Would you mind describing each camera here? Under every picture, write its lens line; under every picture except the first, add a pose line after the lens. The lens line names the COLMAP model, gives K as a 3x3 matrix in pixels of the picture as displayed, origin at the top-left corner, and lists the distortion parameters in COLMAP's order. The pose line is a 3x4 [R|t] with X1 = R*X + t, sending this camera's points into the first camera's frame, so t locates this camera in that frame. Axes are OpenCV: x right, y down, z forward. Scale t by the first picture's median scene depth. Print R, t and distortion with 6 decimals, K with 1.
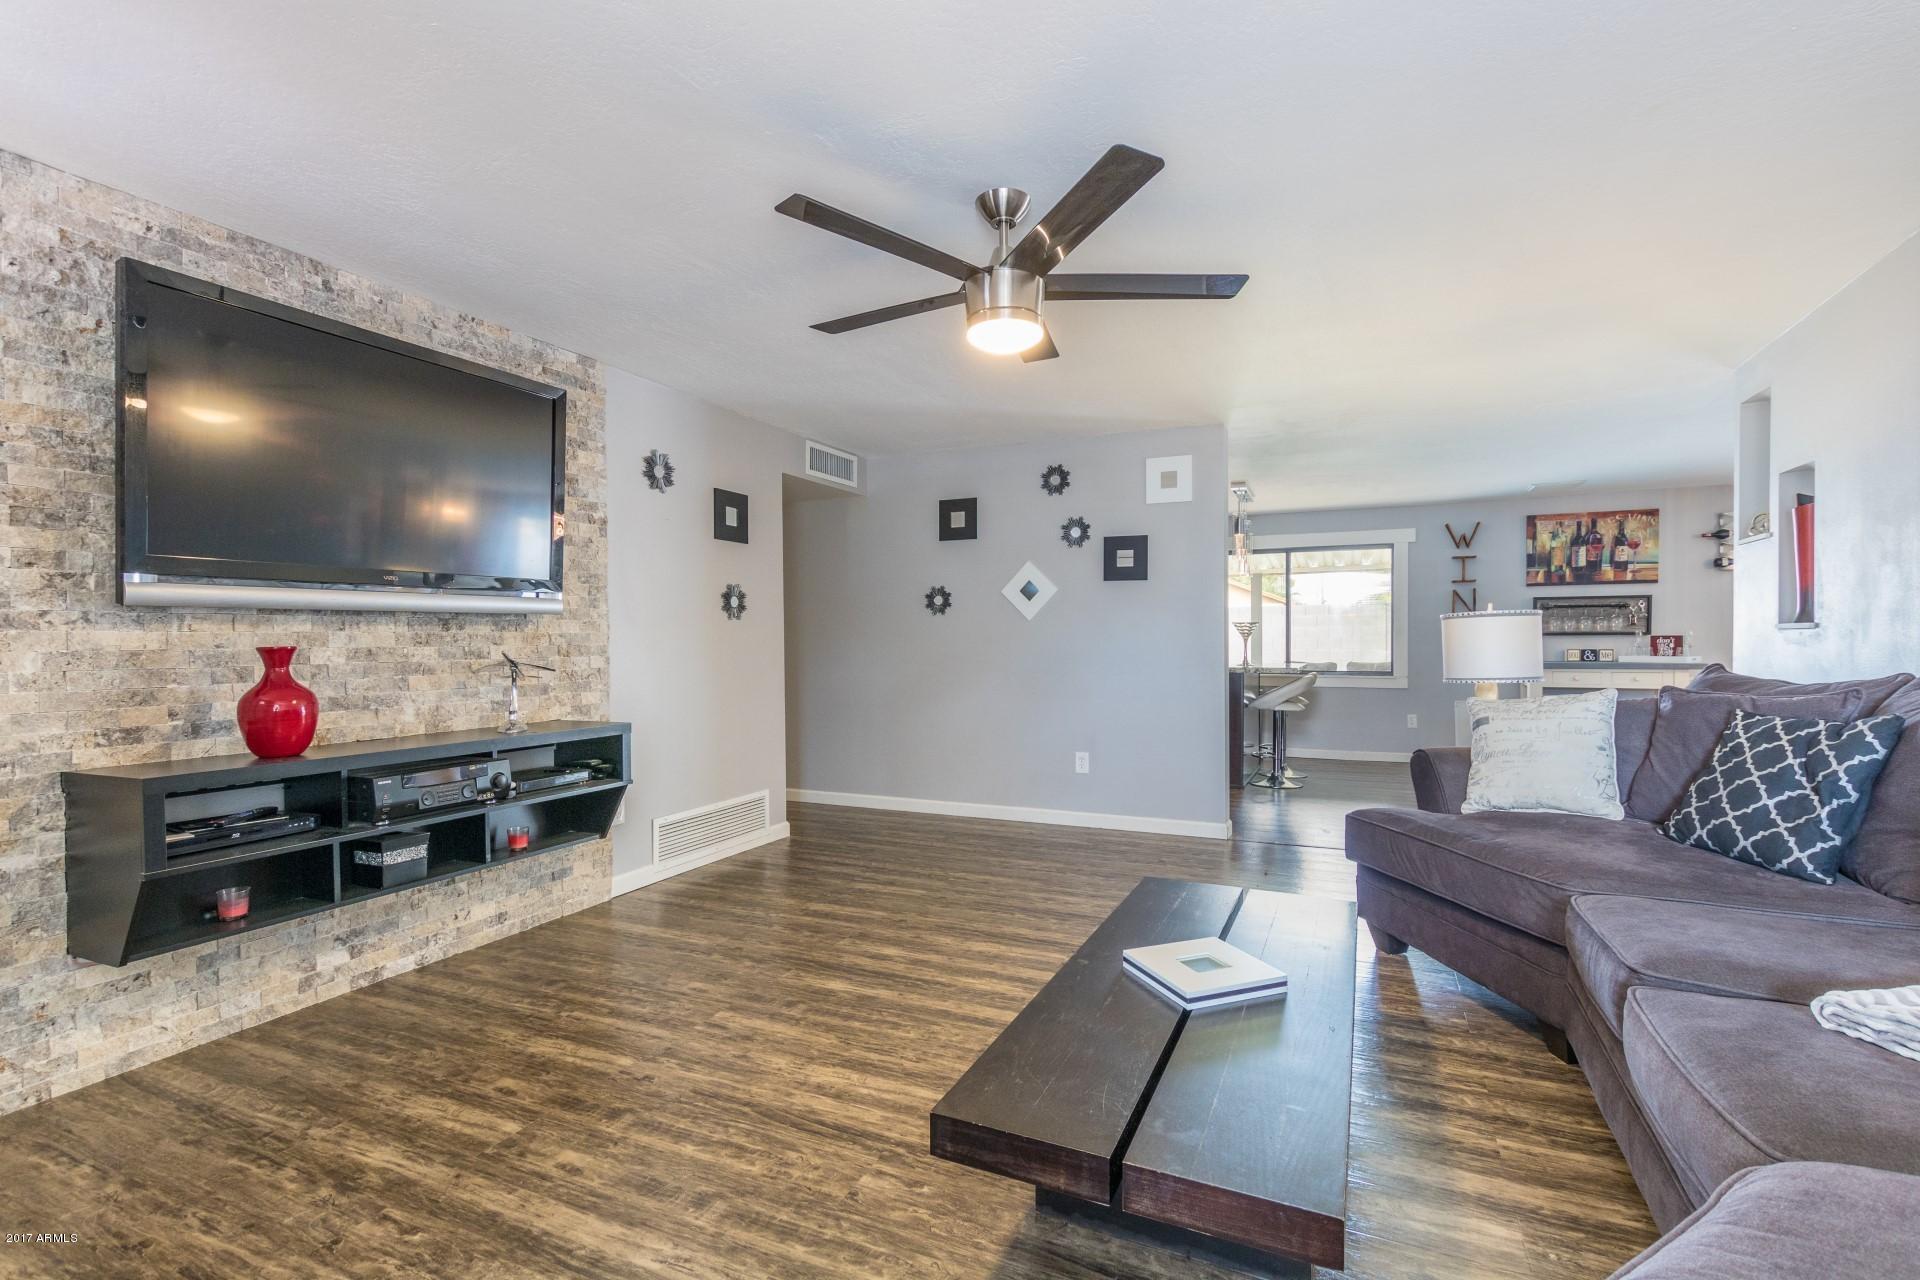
lens RADIAL K [[904.3, 0, 953.3], [0, 904.3, 653.1], [0, 0, 1]] dist [0.011805, -0.000339]
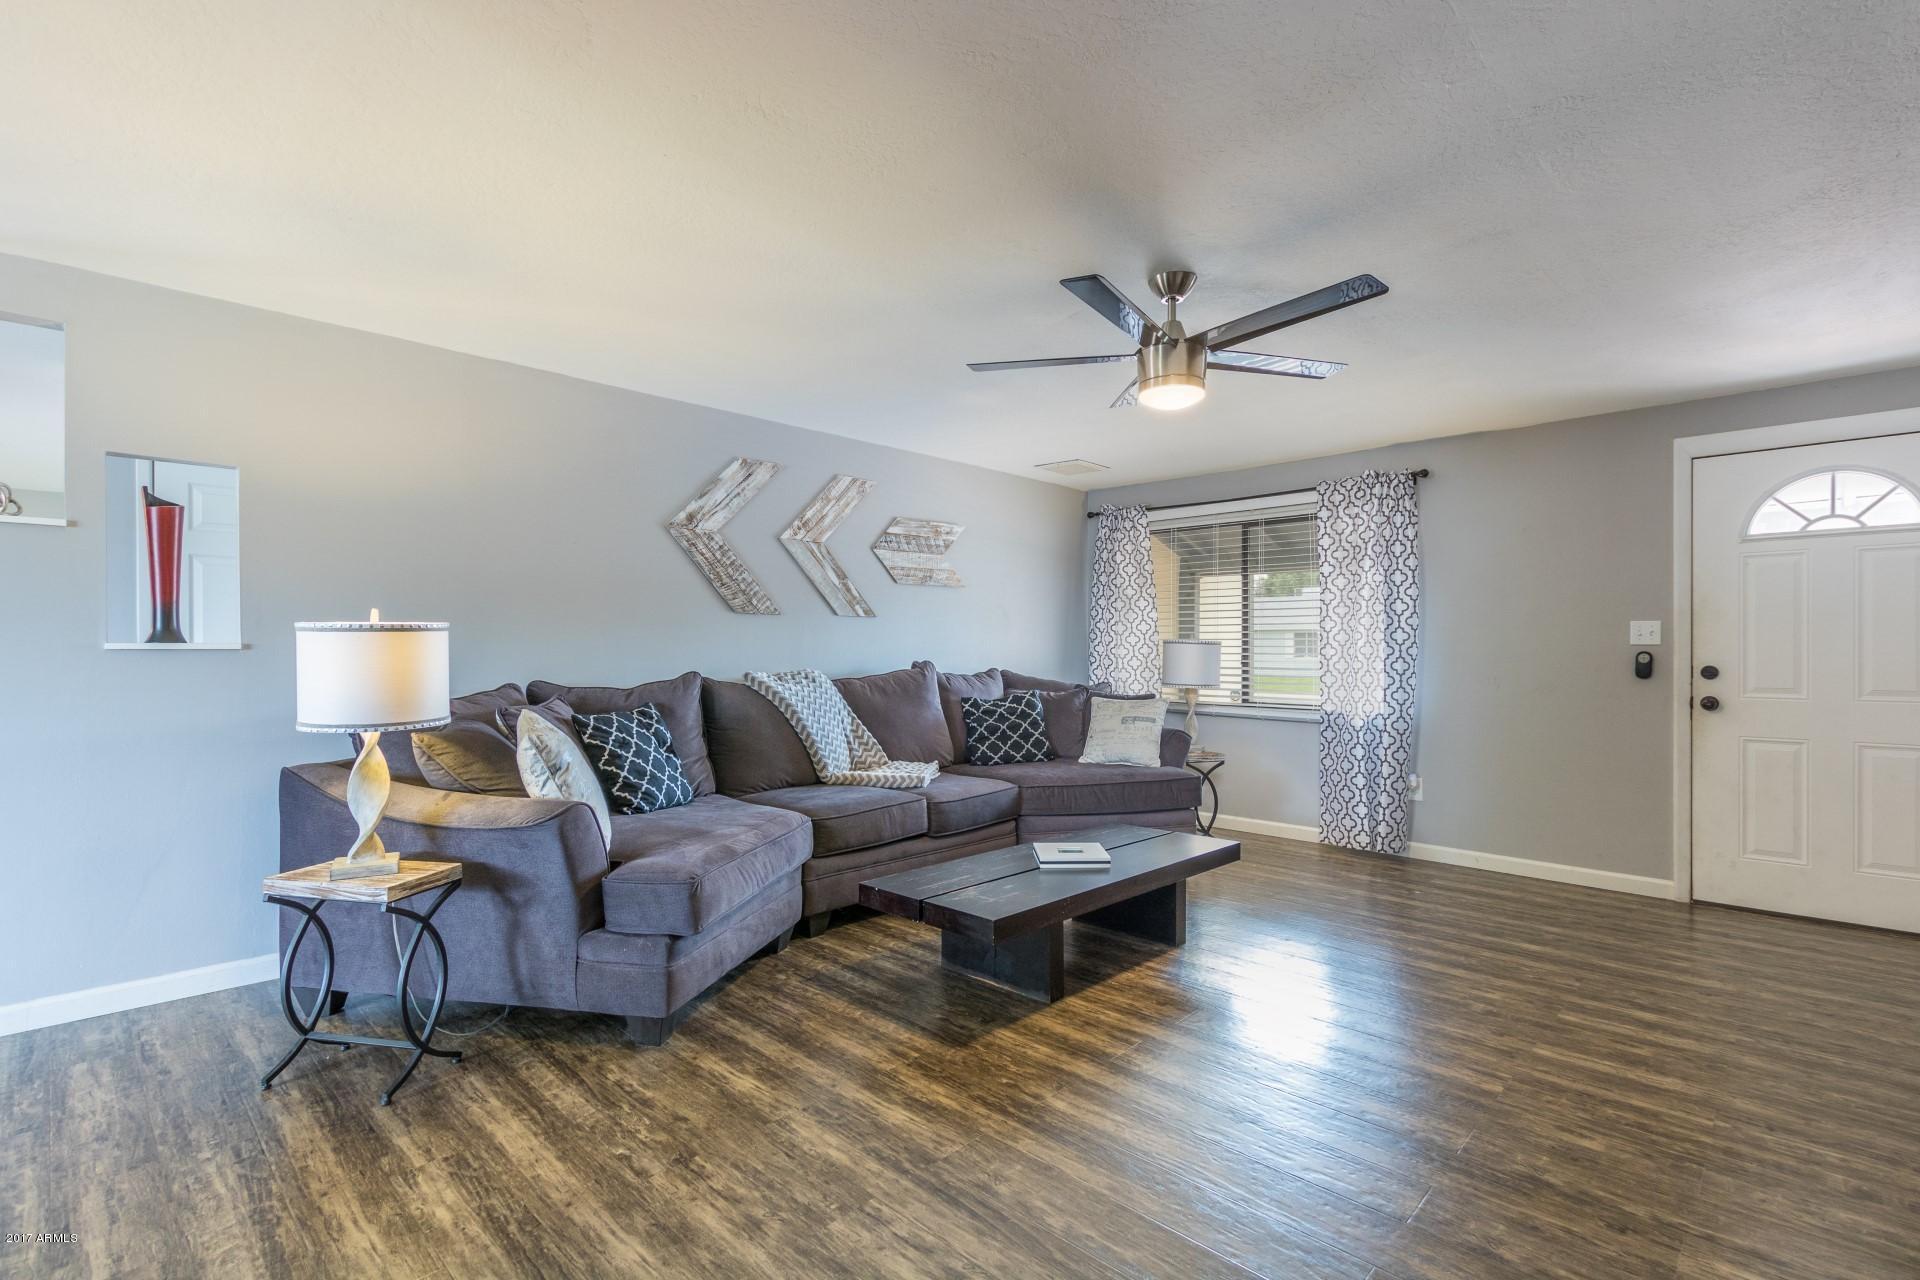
lens RADIAL K [[878.9, 0, 962.3], [0, 878.9, 653.2], [0, 0, 1]] dist [0.004858, -0.000942]
pose [[-0.946665, 0.004154, 0.322192, -0.037582], [0.009540, 0.999840, 0.015142, -0.030000], [-0.322077, 0.017409, -0.946553, 1.616589]]
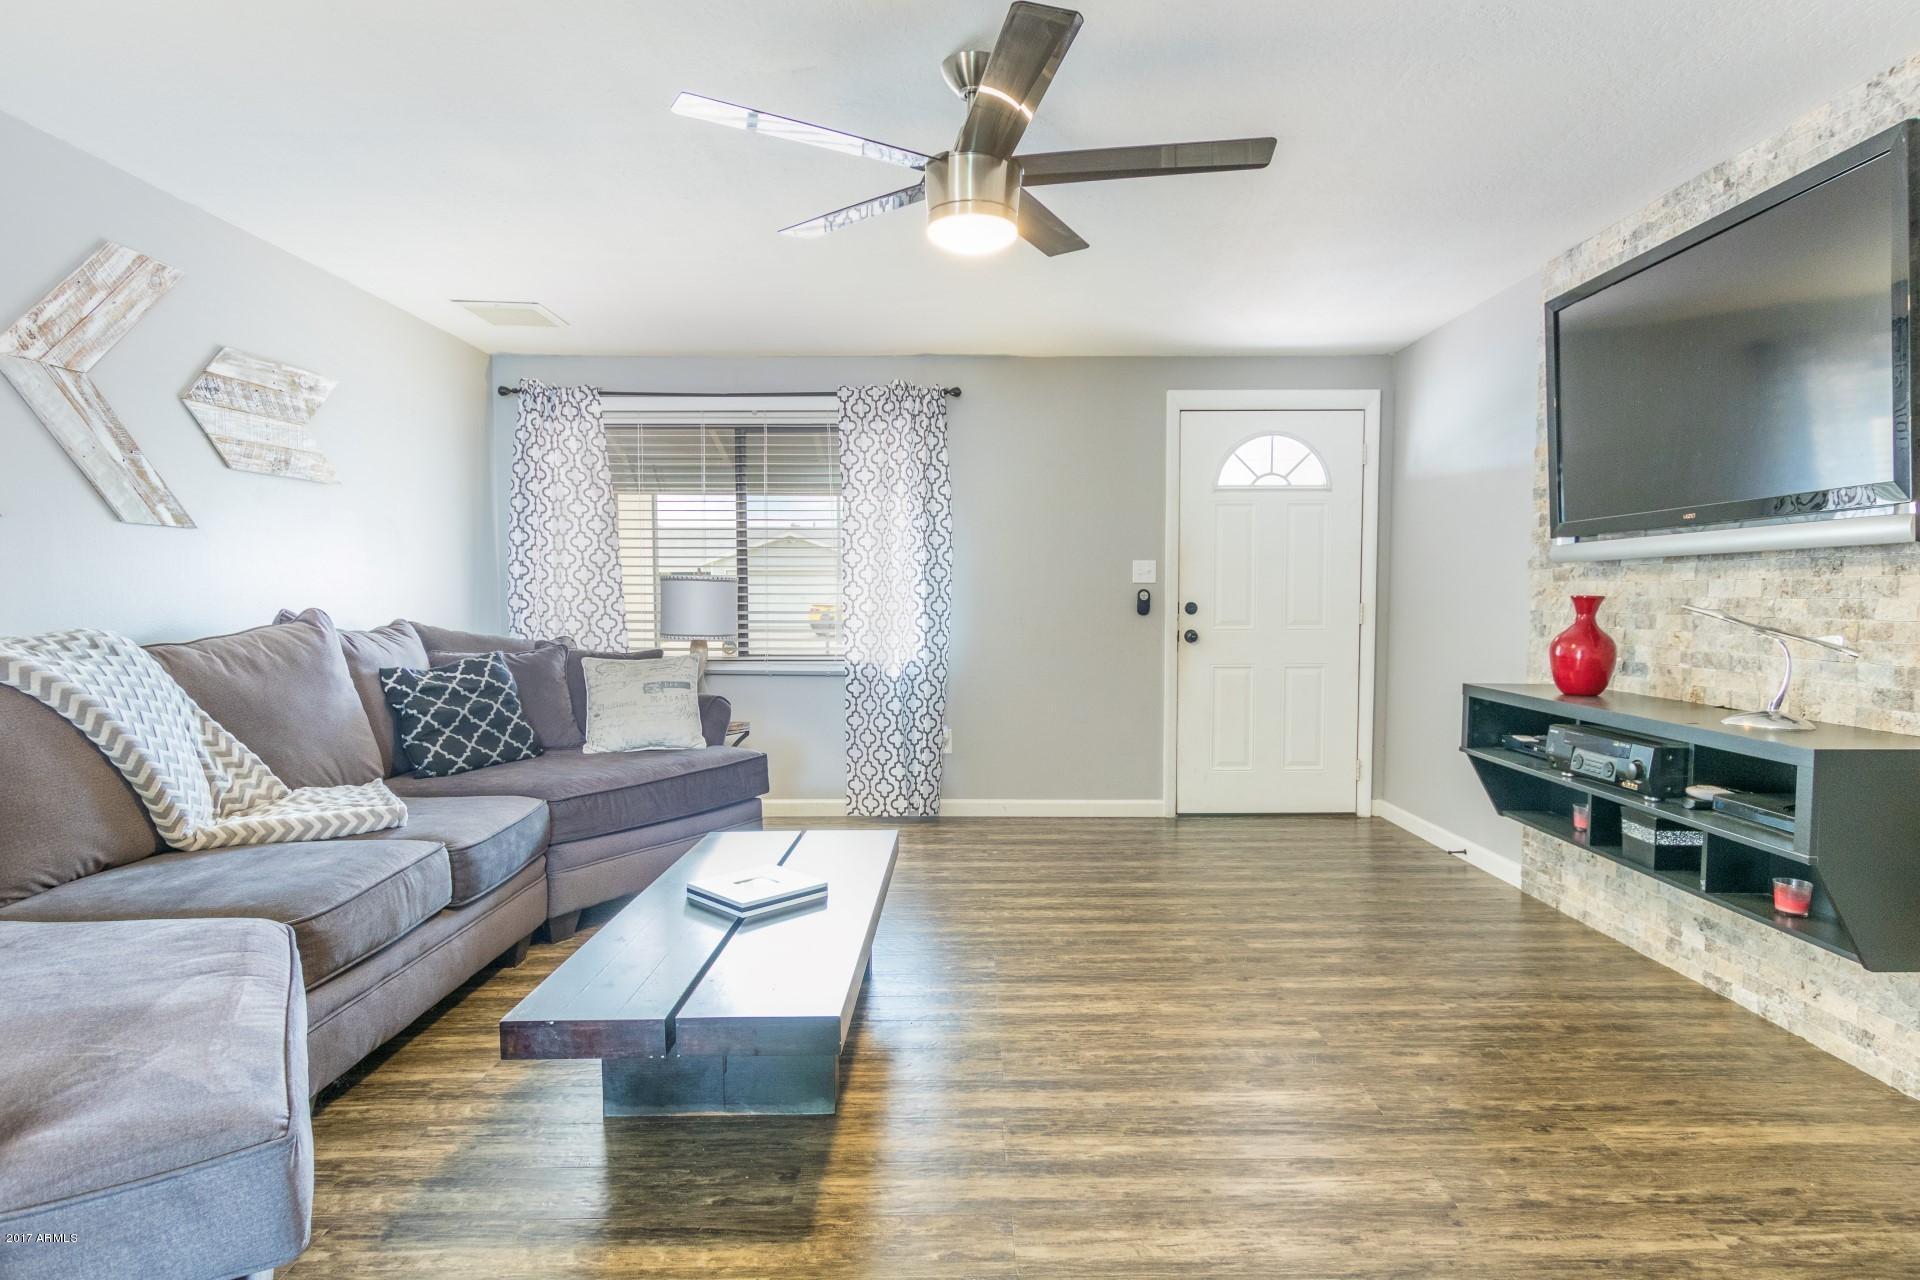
lens RADIAL K [[1034.8, 0, 982.5], [0, 1034.8, 652.3], [0, 0, 1]] dist [0.007030, -0.001074]
pose [[-0.900921, 0.034501, -0.432609, 0.356561], [0.002355, 0.997209, 0.074626, -0.026443], [0.433976, 0.066213, -0.898488, 1.415518]]
